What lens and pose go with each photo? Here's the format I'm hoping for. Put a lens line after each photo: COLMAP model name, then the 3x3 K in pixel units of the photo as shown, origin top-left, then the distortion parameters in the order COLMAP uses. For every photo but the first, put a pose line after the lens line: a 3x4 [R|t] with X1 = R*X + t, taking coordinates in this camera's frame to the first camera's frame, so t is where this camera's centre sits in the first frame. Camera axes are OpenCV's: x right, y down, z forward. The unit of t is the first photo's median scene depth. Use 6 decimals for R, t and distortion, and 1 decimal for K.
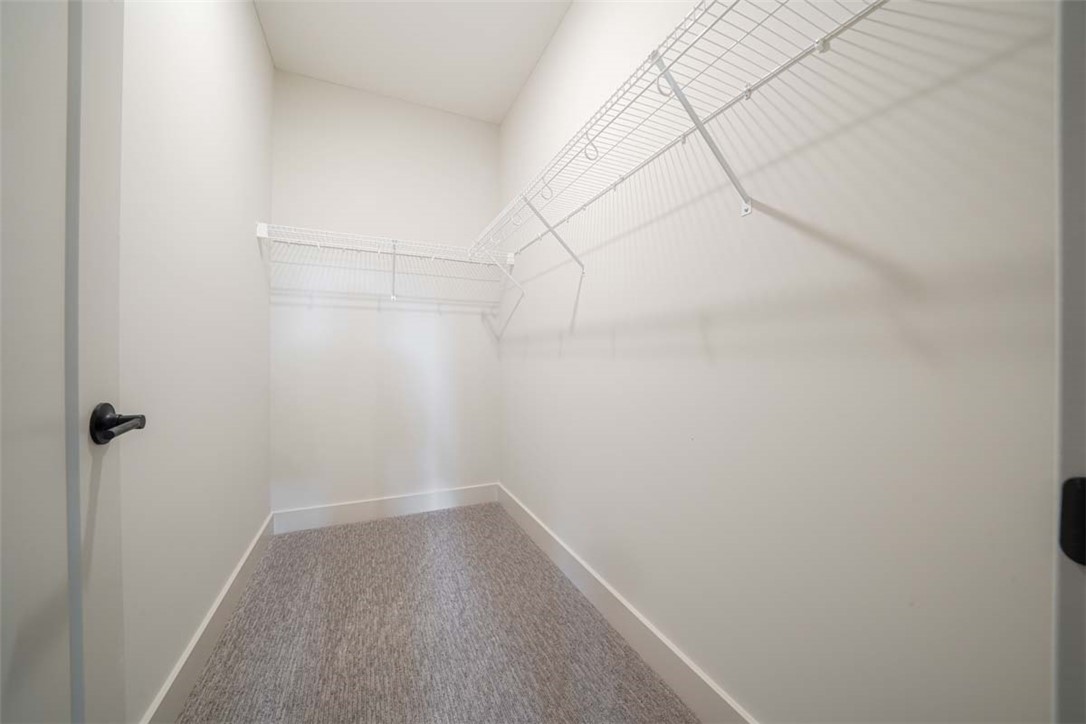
lens RADIAL K [[382.5, 0, 547.8], [0, 382.5, 363.5], [0, 0, 1]] dist [-0.001652, -0.000111]
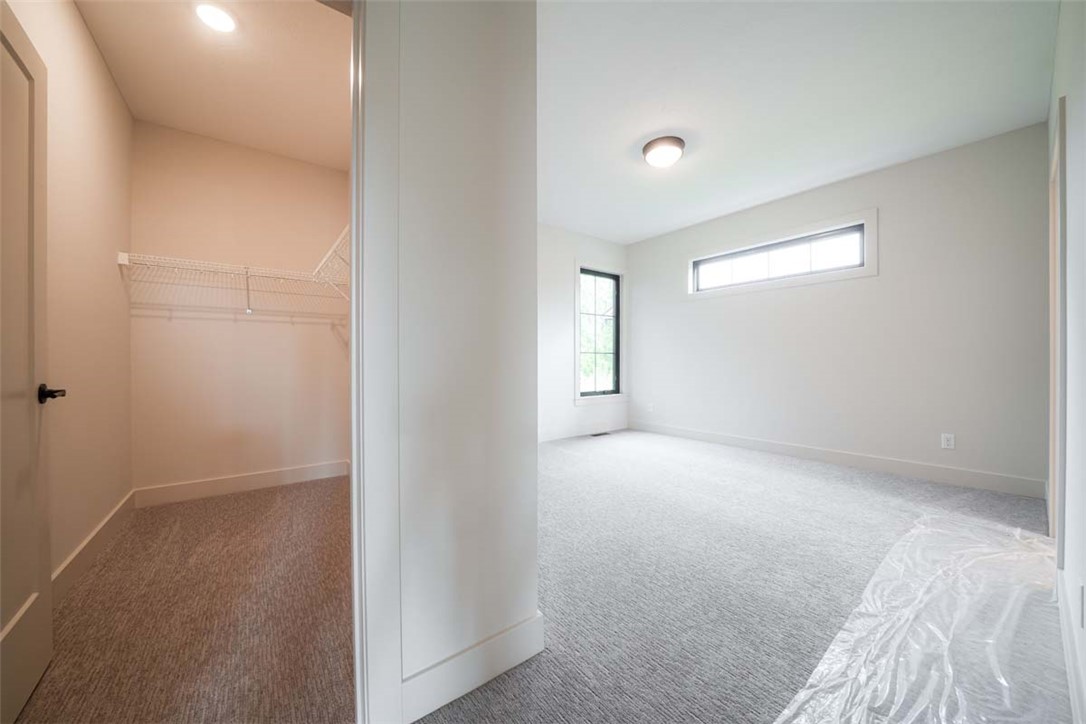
lens RADIAL K [[392.3, 0, 542.5], [0, 392.3, 362.6], [0, 0, 1]] dist [0.000007, -0.000072]
pose [[0.981849, -0.008820, 0.189457, 0.312291], [0.009622, 0.999948, -0.003314, 0.006611], [-0.189418, 0.005077, 0.981883, -0.458197]]
